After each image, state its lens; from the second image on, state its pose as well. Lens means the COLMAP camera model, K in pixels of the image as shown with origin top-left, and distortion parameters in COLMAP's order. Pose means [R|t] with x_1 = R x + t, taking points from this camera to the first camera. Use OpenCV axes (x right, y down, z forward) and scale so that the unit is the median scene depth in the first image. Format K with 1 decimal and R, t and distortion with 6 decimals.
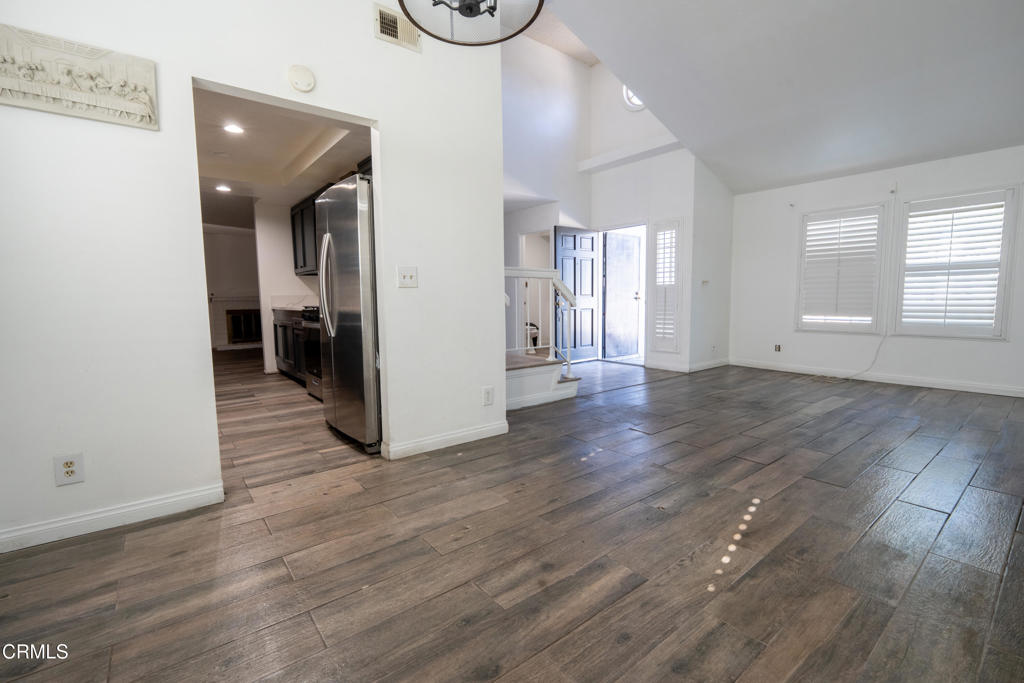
lens RADIAL K [[452.4, 0, 509.4], [0, 452.4, 340.9], [0, 0, 1]] dist [-0.010474, 0.000264]
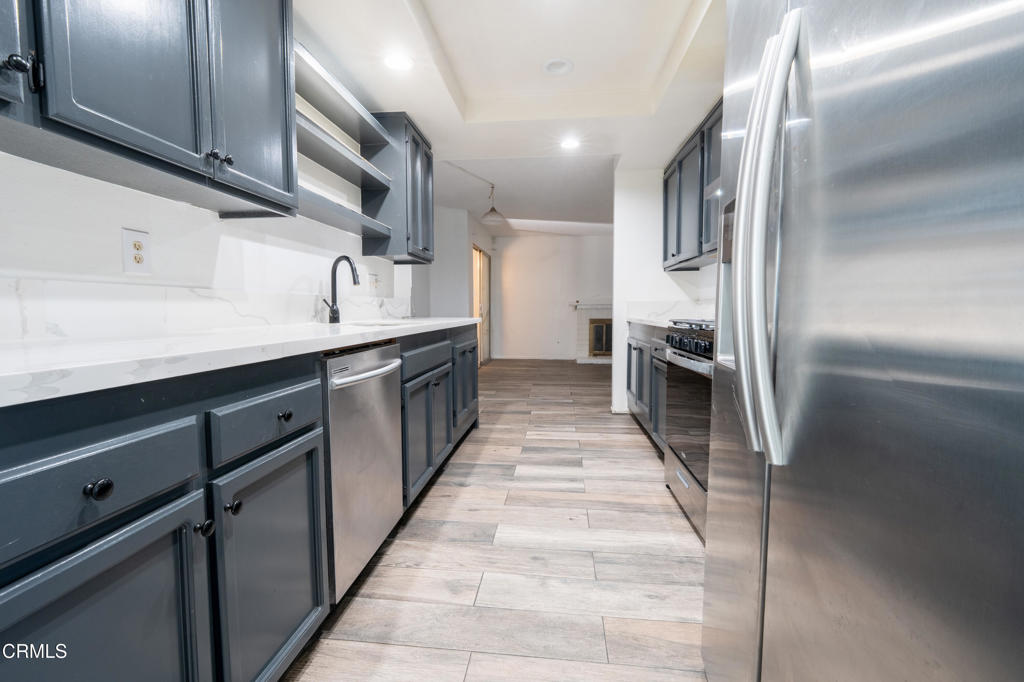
lens RADIAL K [[452.4, 0, 509.4], [0, 452.4, 340.4], [0, 0, 1]] dist [-0.010474, 0.000264]
pose [[0.715266, 0.059007, -0.696357, -0.178477], [-0.074822, 0.997168, 0.007643, -0.034126], [0.694836, 0.046636, 0.717655, 0.394169]]
